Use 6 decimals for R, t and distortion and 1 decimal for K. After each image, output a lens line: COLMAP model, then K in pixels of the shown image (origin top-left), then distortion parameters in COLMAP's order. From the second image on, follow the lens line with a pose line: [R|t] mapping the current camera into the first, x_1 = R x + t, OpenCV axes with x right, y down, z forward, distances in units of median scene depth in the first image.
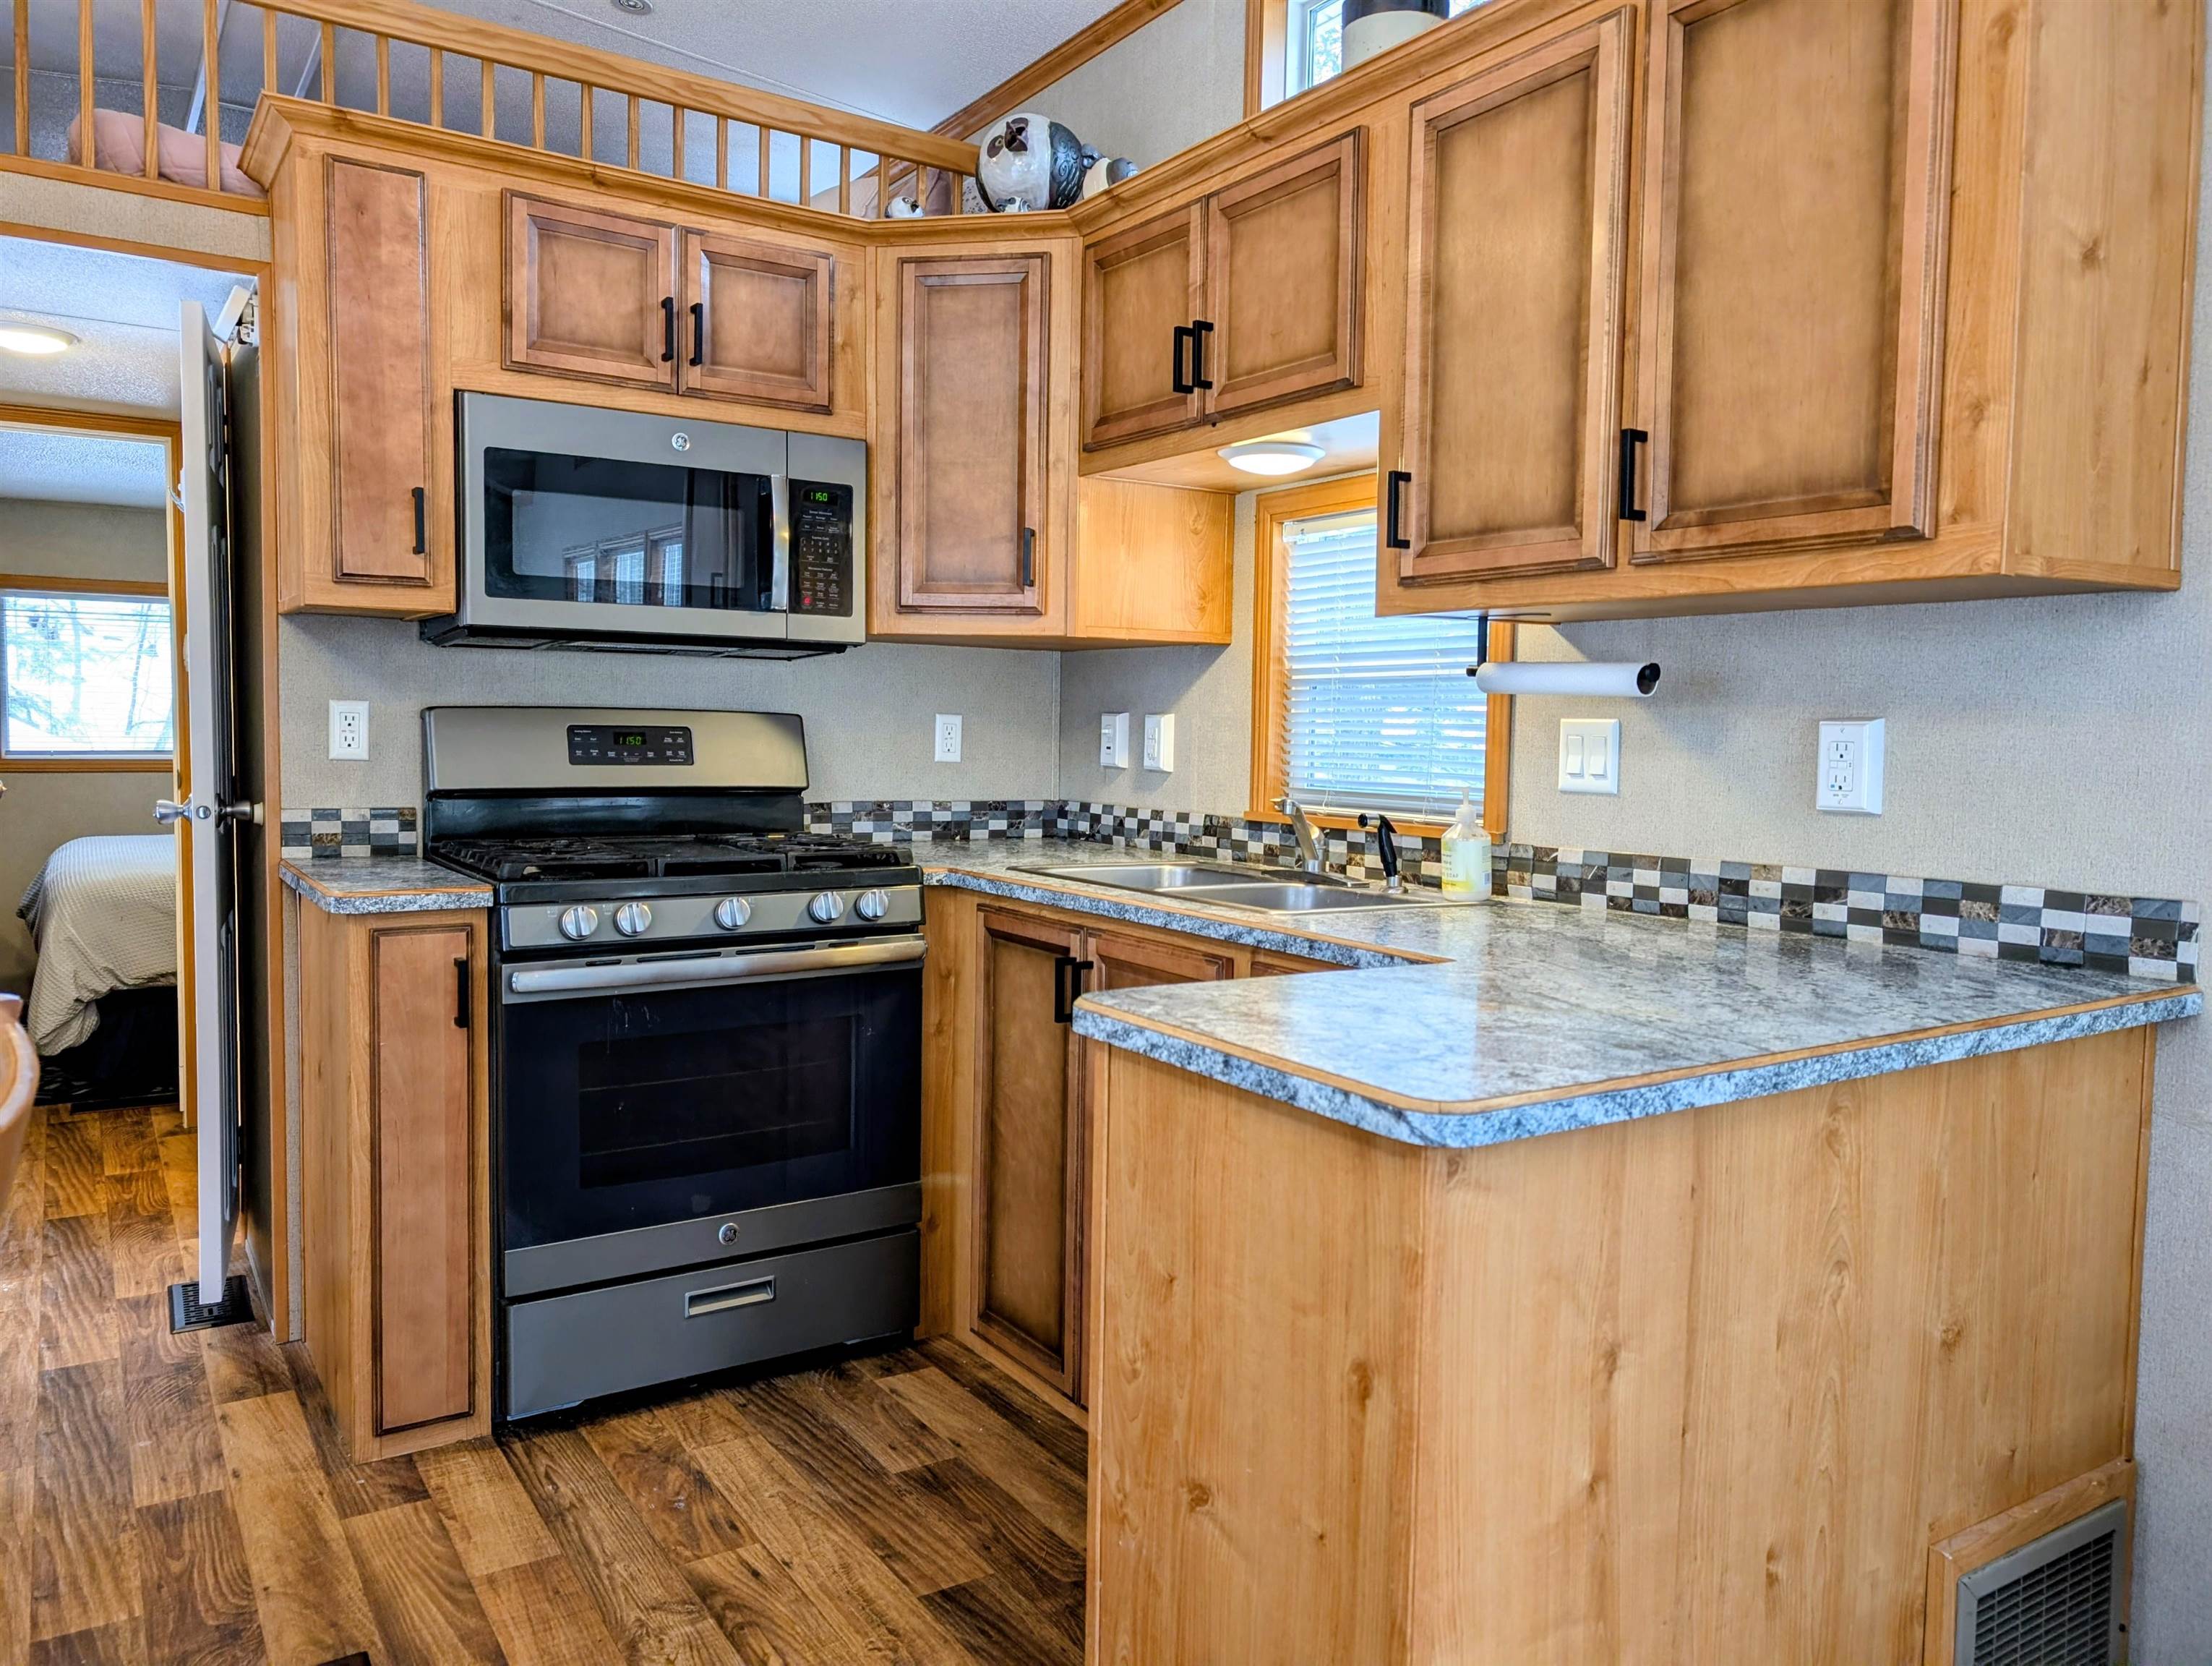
lens RADIAL K [[1579.7, 0, 1111.2], [0, 1579.7, 821.3], [0, 0, 1]] dist [0.033967, -0.022269]
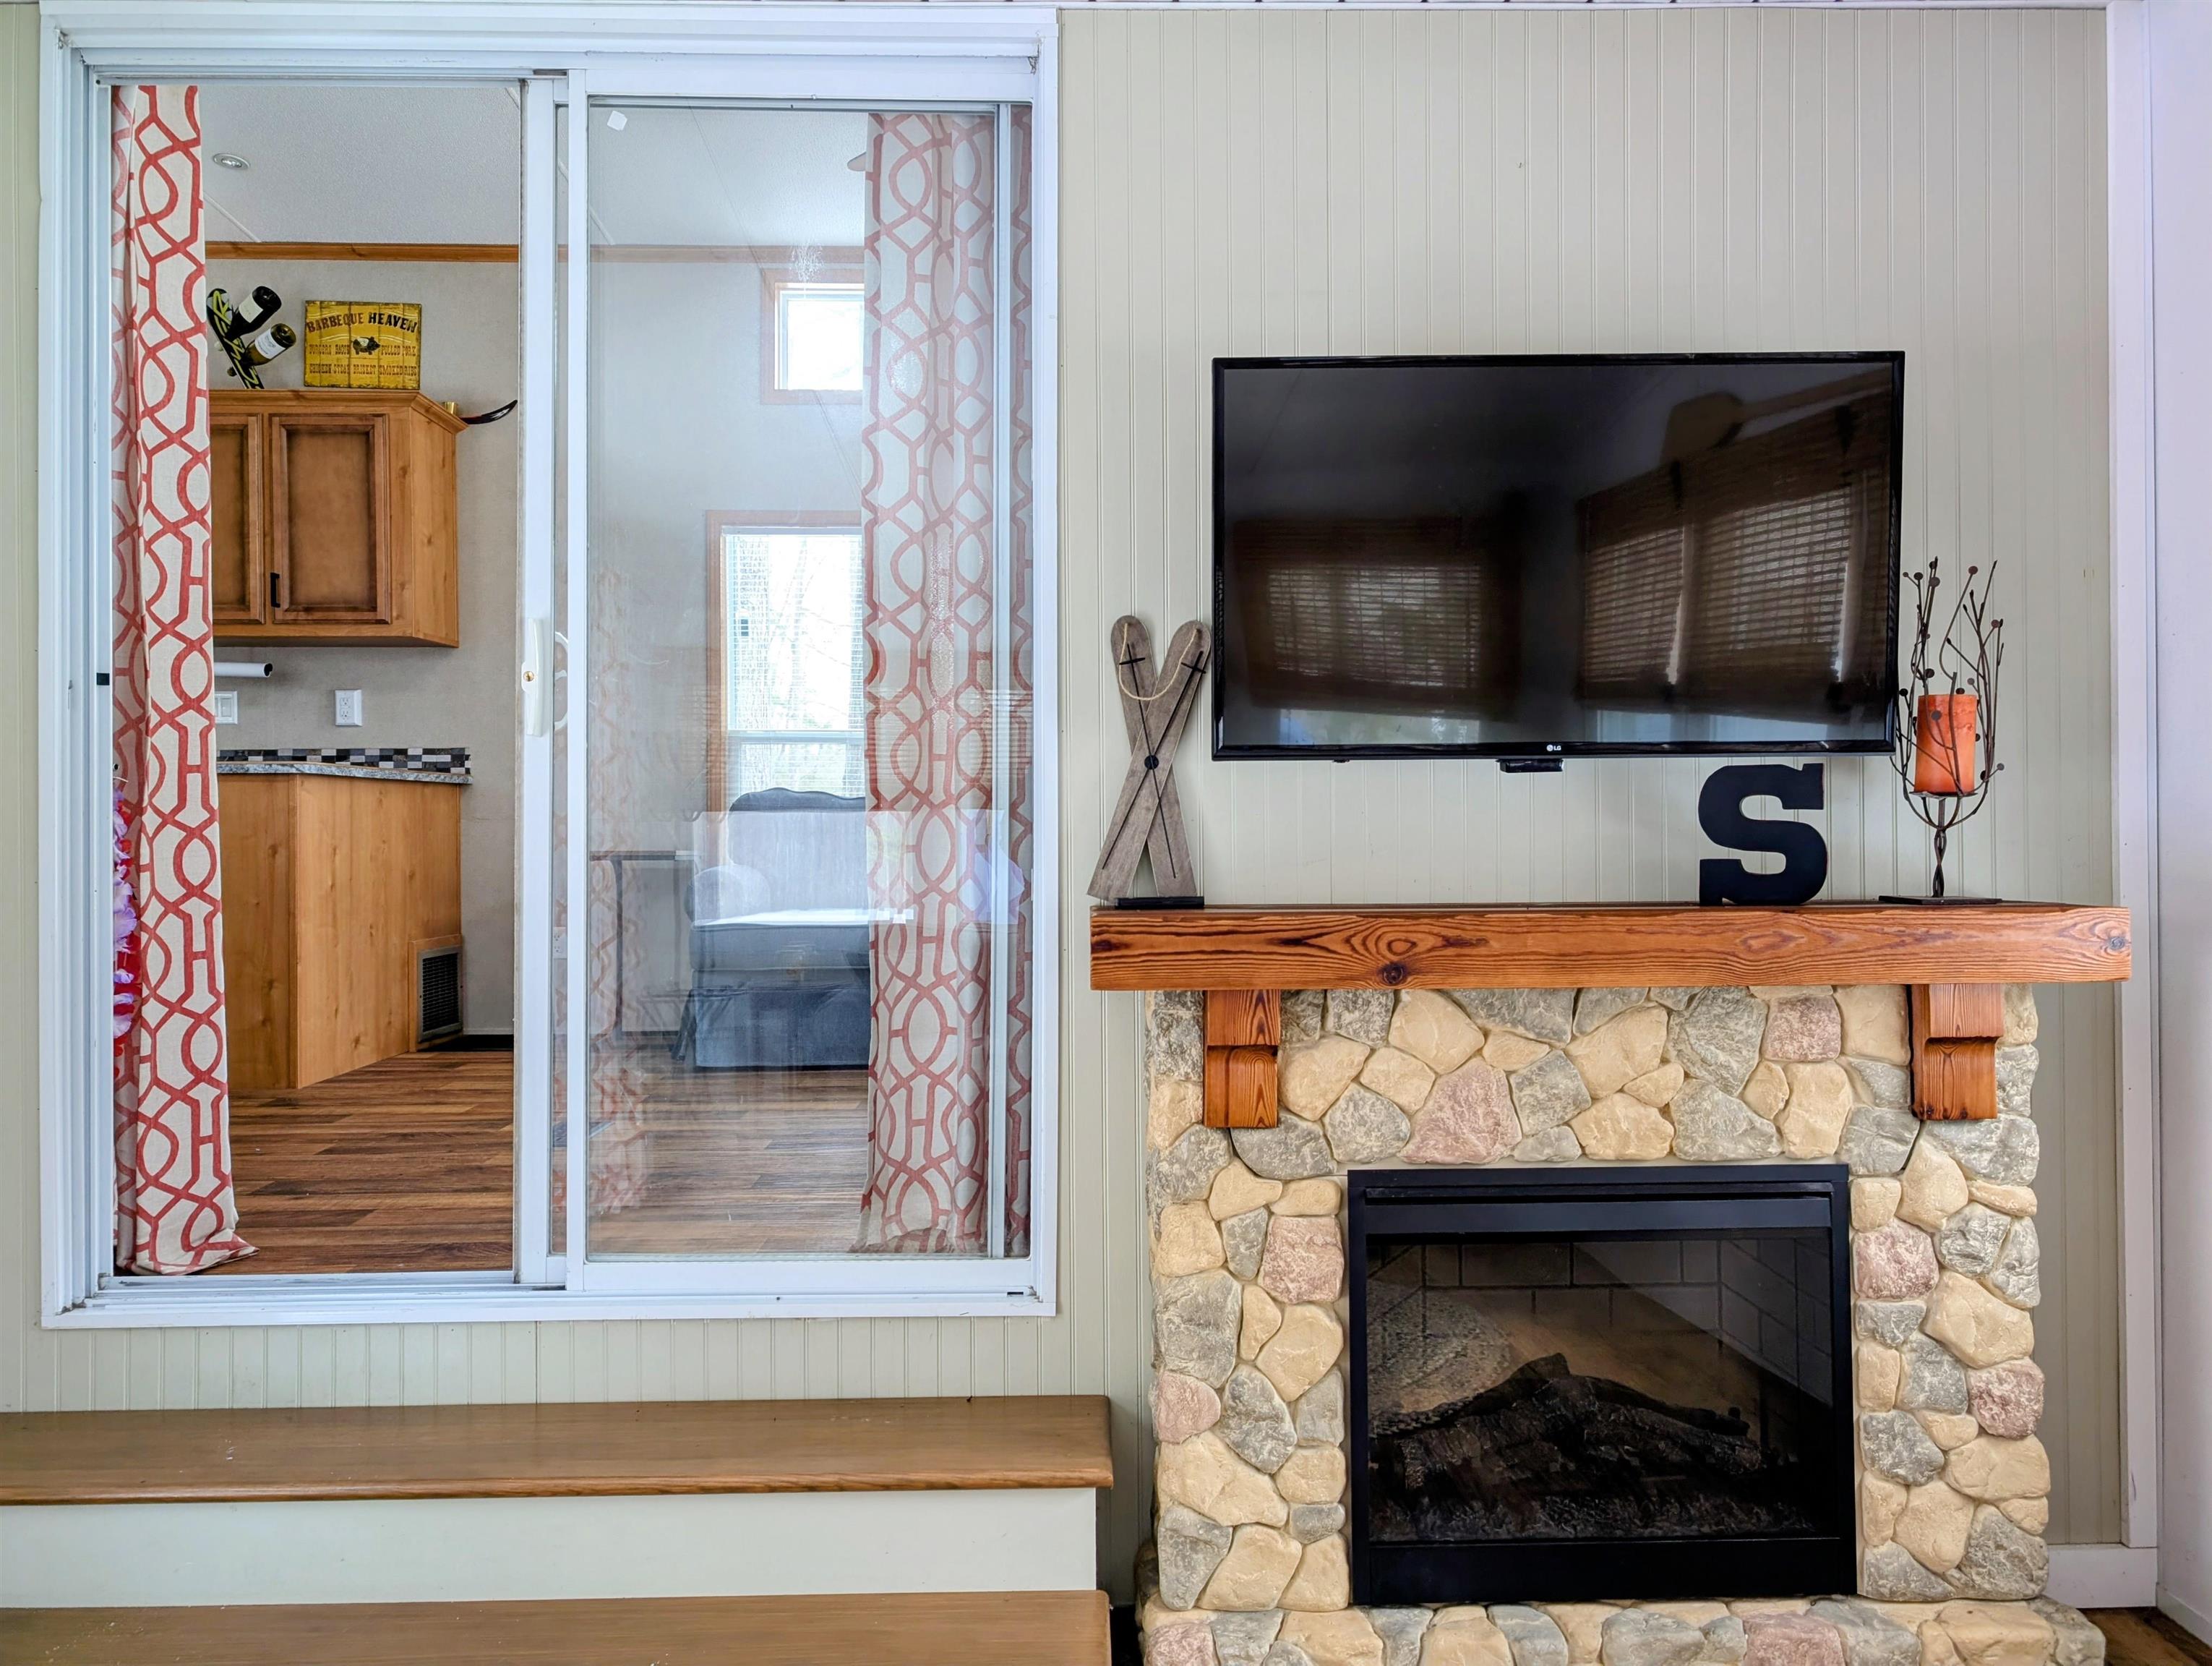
lens RADIAL K [[1593.3, 0, 1116.2], [0, 1593.3, 827.1], [0, 0, 1]] dist [0.037711, -0.031929]
pose [[0.534291, -0.019814, 0.845068, -0.999230], [0.065254, 0.997709, -0.017864, 0.265401], [-0.842778, 0.064689, 0.534360, -1.334065]]
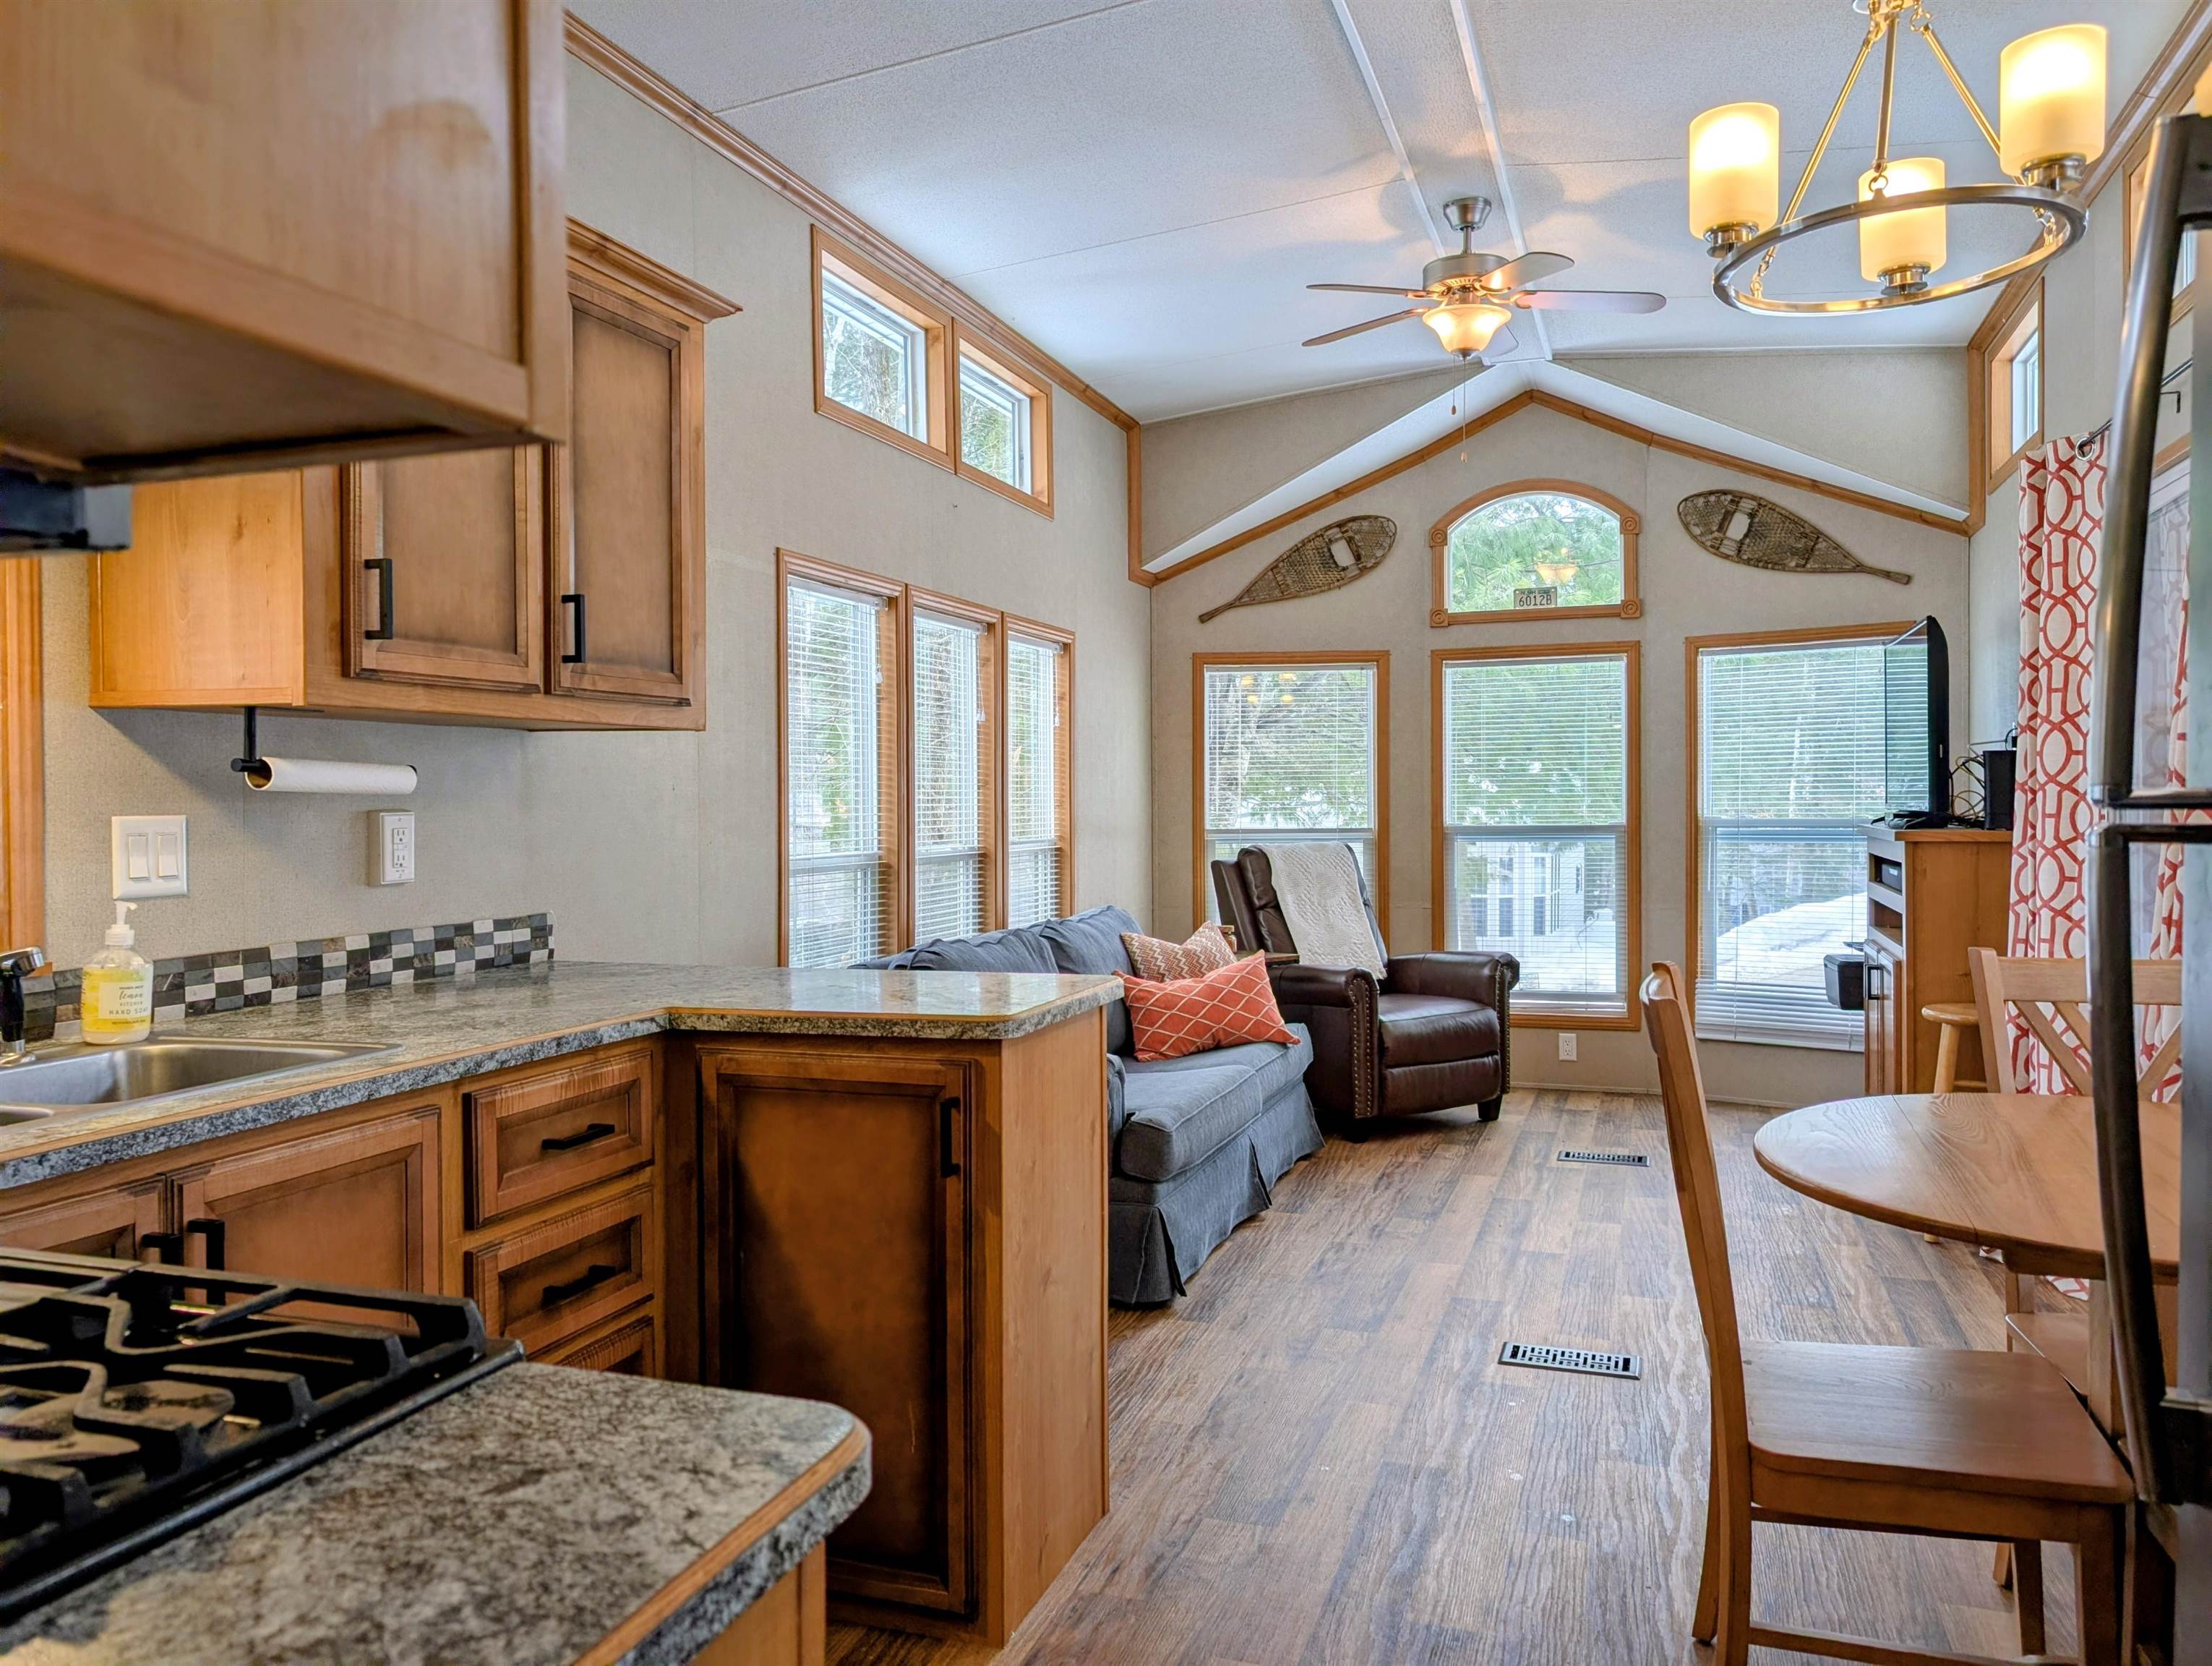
lens RADIAL K [[1579.4, 0, 1106.0], [0, 1579.4, 833.0], [0, 0, 1]] dist [0.024091, -0.022155]
pose [[-0.607199, -0.032094, 0.793901, -0.809558], [0.045954, 0.996093, 0.075414, -0.105825], [-0.793219, 0.082274, -0.603352, 1.199785]]
